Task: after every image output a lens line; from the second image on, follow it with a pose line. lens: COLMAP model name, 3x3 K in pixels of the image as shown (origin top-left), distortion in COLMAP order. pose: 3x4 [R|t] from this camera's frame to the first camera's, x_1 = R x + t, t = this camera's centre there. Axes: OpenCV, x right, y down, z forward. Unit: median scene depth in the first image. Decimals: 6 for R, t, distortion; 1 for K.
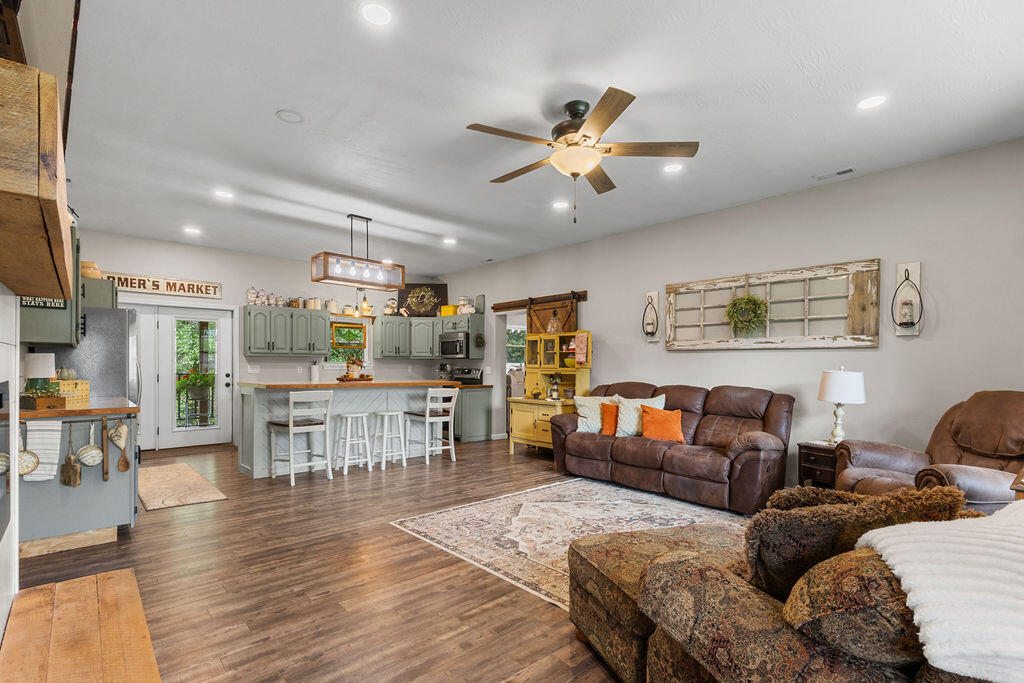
lens RADIAL K [[485.4, 0, 513.6], [0, 485.4, 376.3], [0, 0, 1]] dist [0.011600, 0.001919]
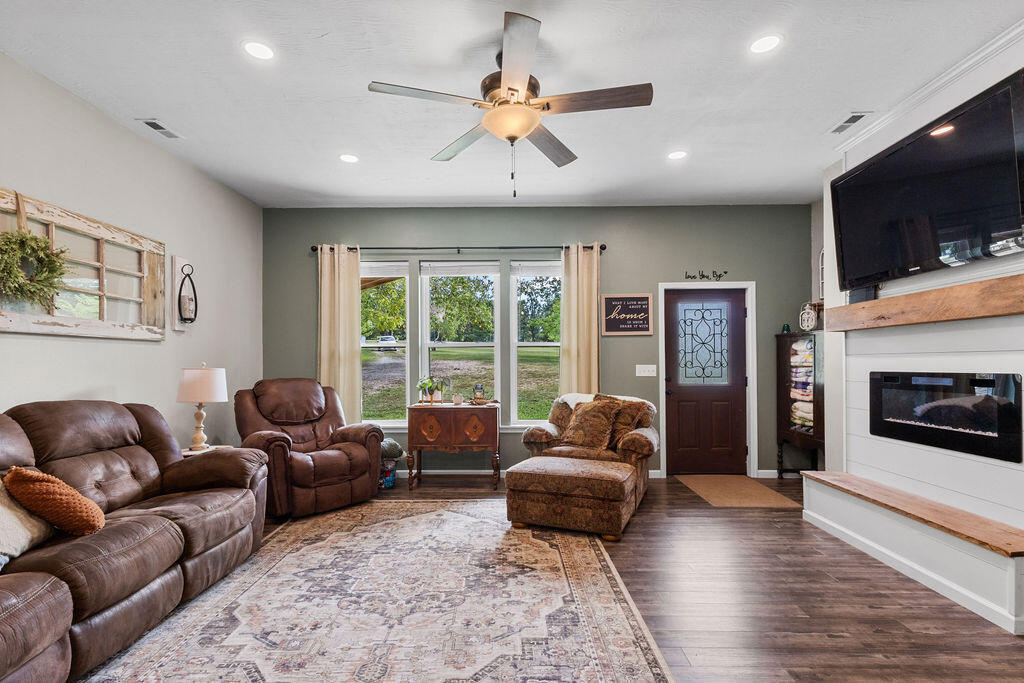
lens RADIAL K [[485.4, 0, 510.9], [0, 485.4, 359.6], [0, 0, 1]] dist [0.011600, 0.001919]
pose [[-0.736051, -0.003196, 0.676918, -0.333722], [0.015219, 0.999658, 0.021269, -0.034112], [-0.676755, 0.025957, -0.735751, 1.207464]]
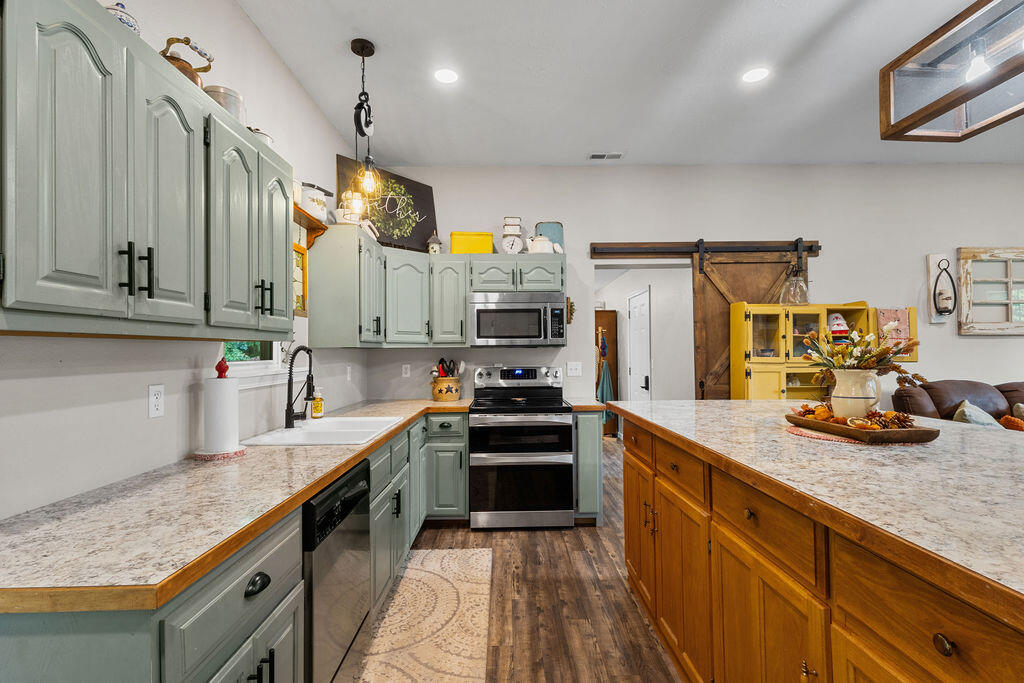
lens RADIAL K [[485.4, 0, 502.8], [0, 485.4, 343.2], [0, 0, 1]] dist [0.011600, 0.001919]
pose [[0.654908, -0.002667, 0.755704, -0.945899], [0.029732, 0.999310, -0.022240, -0.059338], [-0.755123, 0.037034, 0.654536, 1.381800]]
